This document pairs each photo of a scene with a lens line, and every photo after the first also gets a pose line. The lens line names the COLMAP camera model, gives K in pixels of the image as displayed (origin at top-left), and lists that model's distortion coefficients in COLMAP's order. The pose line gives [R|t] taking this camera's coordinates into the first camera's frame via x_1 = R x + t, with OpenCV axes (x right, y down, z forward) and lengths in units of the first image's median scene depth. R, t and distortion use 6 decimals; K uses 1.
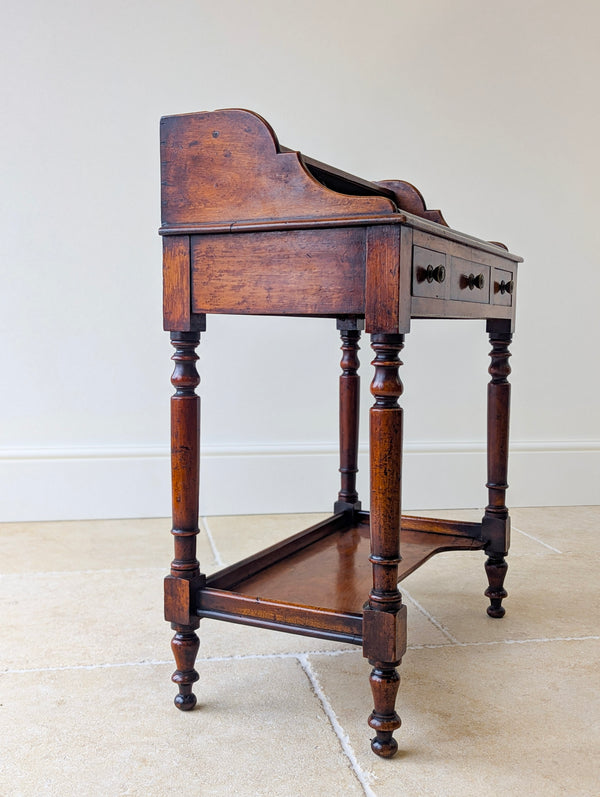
lens RADIAL K [[885.1, 0, 300.0], [0, 885.1, 398.5], [0, 0, 1]] dist [0.051995, 0.006731]
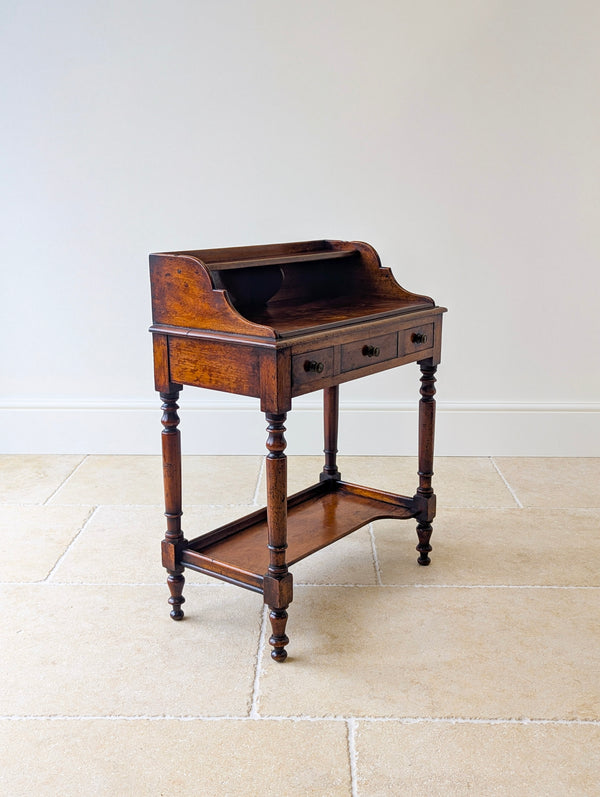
lens RADIAL K [[889.5, 0, 314.4], [0, 889.5, 407.5], [0, 0, 1]] dist [0.057376, -0.009386]
pose [[0.980945, 0.039660, -0.190192, 0.410977], [-0.008094, 0.986436, 0.163948, -0.299232], [0.194115, -0.159284, 0.967961, -0.460194]]
